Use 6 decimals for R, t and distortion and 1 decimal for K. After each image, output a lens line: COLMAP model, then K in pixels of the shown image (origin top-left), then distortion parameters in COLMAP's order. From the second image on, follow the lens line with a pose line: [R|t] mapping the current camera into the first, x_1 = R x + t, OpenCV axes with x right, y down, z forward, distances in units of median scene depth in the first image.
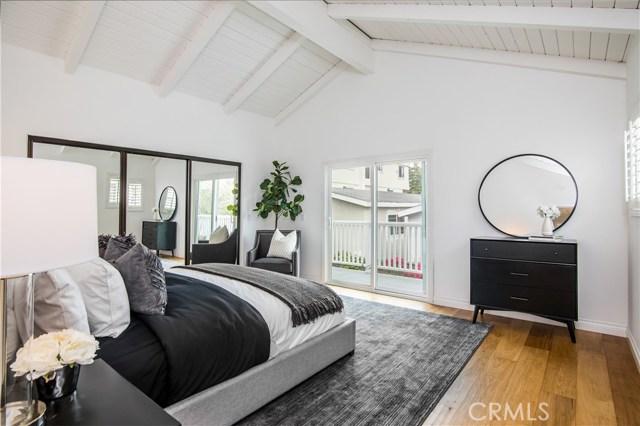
lens RADIAL K [[326.4, 0, 317.9], [0, 326.4, 216.7], [0, 0, 1]] dist [0.000315, 0.000288]
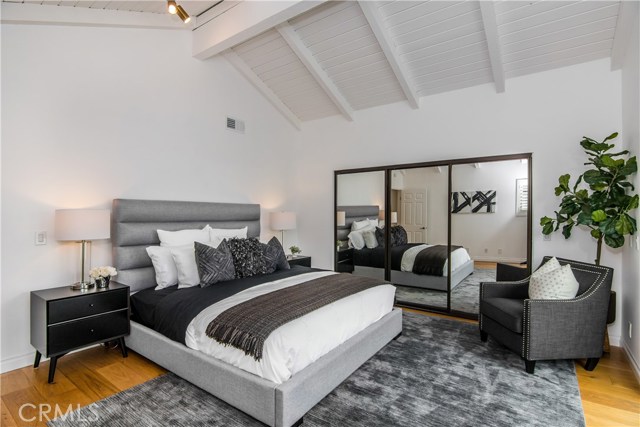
lens RADIAL K [[316.2, 0, 329.1], [0, 316.2, 211.1], [0, 0, 1]] dist [-0.001120, -0.000132]
pose [[0.062285, 0.000301, -0.998058, 0.400479], [-0.027203, 0.999629, -0.001397, -0.030948], [0.997688, 0.027238, 0.062270, 0.541370]]
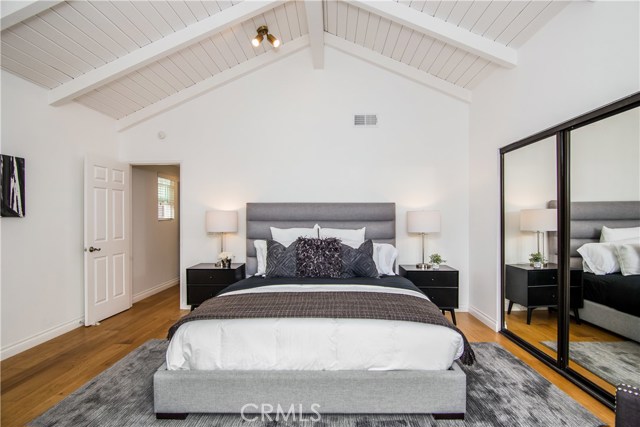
lens RADIAL K [[326.4, 0, 317.9], [0, 326.4, 217.2], [0, 0, 1]] dist [0.000315, 0.000288]
pose [[-0.807219, 0.014038, -0.590084, 0.137706], [-0.006389, 0.999451, 0.032518, -0.035636], [0.590217, 0.030019, -0.806686, 0.928545]]
